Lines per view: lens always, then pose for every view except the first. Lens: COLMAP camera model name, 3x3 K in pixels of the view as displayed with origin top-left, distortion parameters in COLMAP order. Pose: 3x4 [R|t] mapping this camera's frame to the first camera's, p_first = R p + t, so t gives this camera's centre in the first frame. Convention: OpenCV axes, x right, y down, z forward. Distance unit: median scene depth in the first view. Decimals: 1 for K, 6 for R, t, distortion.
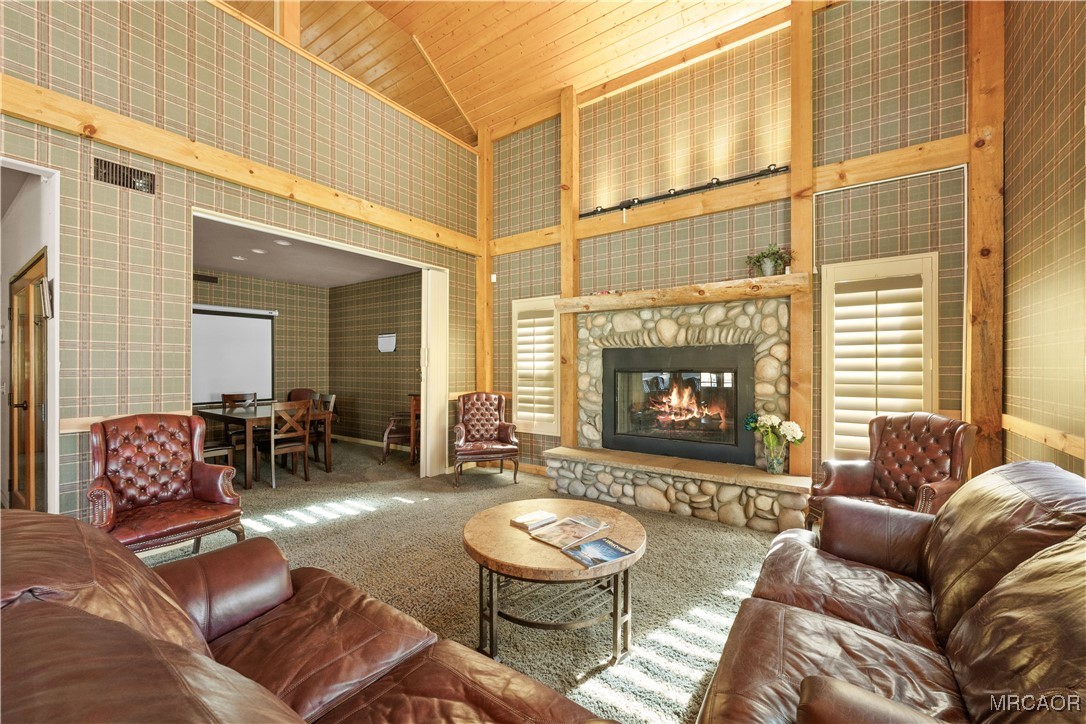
lens RADIAL K [[427.8, 0, 543.3], [0, 427.8, 363.0], [0, 0, 1]] dist [0.000614, 0.000055]
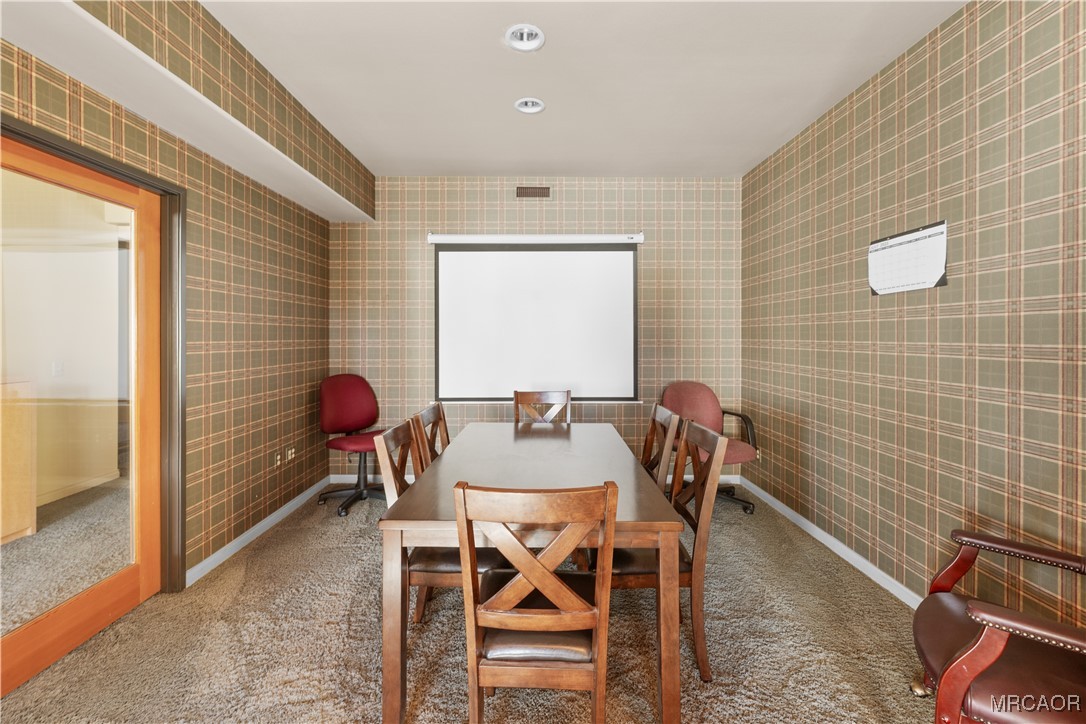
lens RADIAL K [[427.8, 0, 541.3], [0, 427.8, 335.4], [0, 0, 1]] dist [0.000614, 0.000055]
pose [[0.560936, -0.001063, -0.827859, -0.248706], [0.001638, 0.999999, -0.000174, 0.005277], [0.827858, -0.001258, 0.560937, 0.590277]]
